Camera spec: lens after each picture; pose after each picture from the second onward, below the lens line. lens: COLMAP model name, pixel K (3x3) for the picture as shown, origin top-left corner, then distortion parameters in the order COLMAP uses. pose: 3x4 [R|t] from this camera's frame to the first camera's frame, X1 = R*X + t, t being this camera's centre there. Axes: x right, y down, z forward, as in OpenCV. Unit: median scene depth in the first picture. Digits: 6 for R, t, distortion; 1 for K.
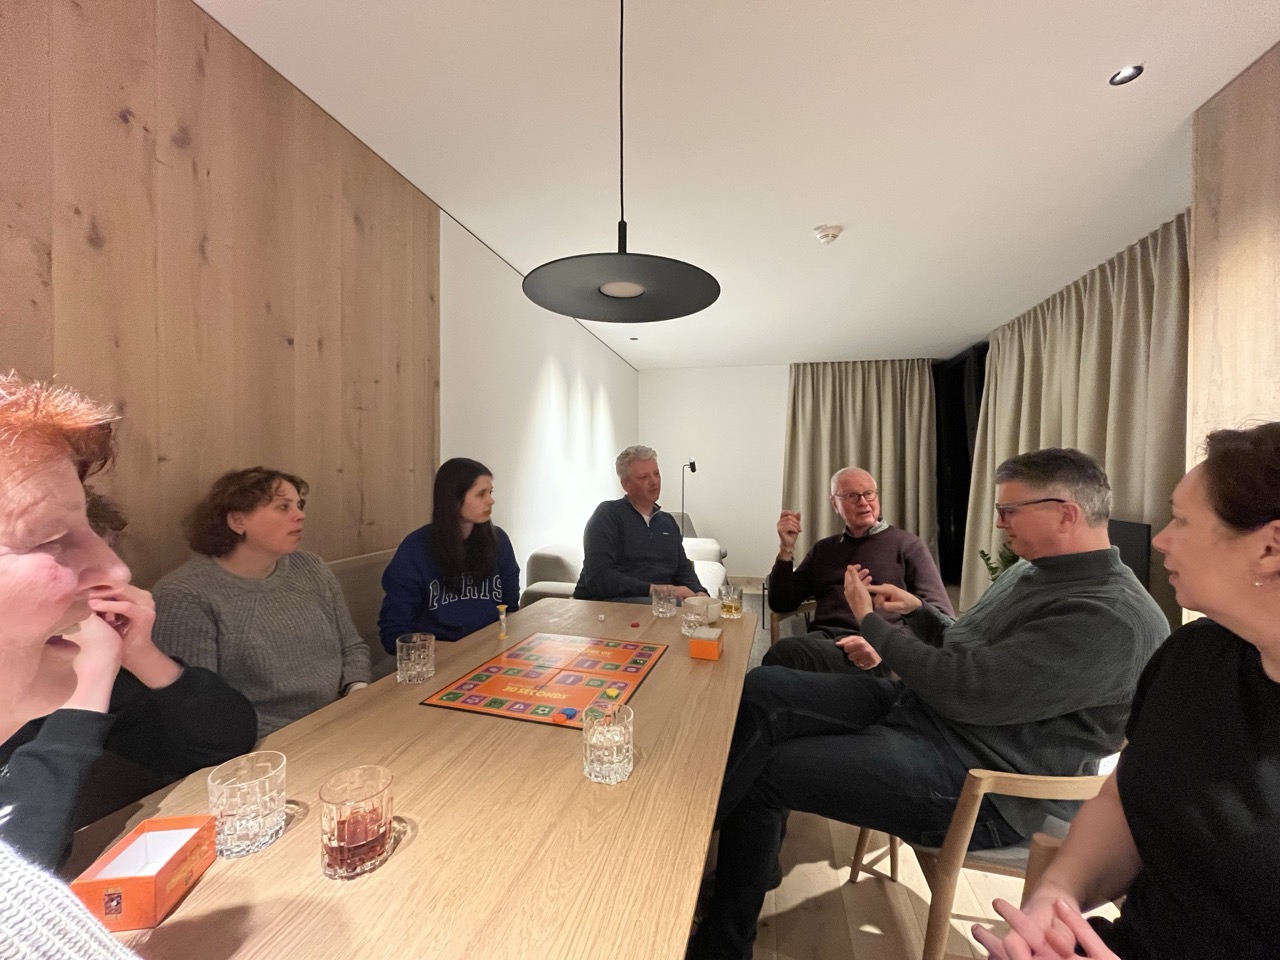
lens RADIAL K [[512.3, 0, 640.0], [0, 512.3, 480.0], [0, 0, 1]] dist [0.000149, -0.000248]
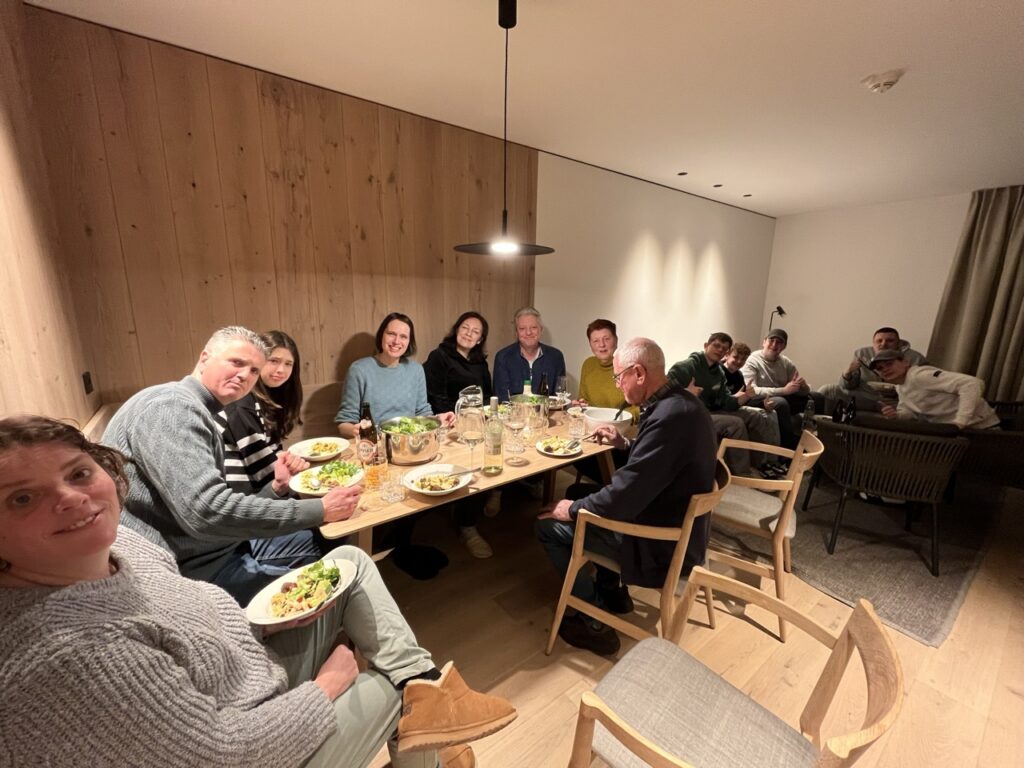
lens RADIAL K [[408.7, 0, 512.0], [0, 408.7, 384.0], [0, 0, 1]] dist [-0.000474, -0.000078]
pose [[0.793549, 0.113407, -0.597845, 0.659578], [-0.014647, 0.985755, 0.167549, -0.074960], [0.608330, -0.124202, 0.783906, -0.189687]]
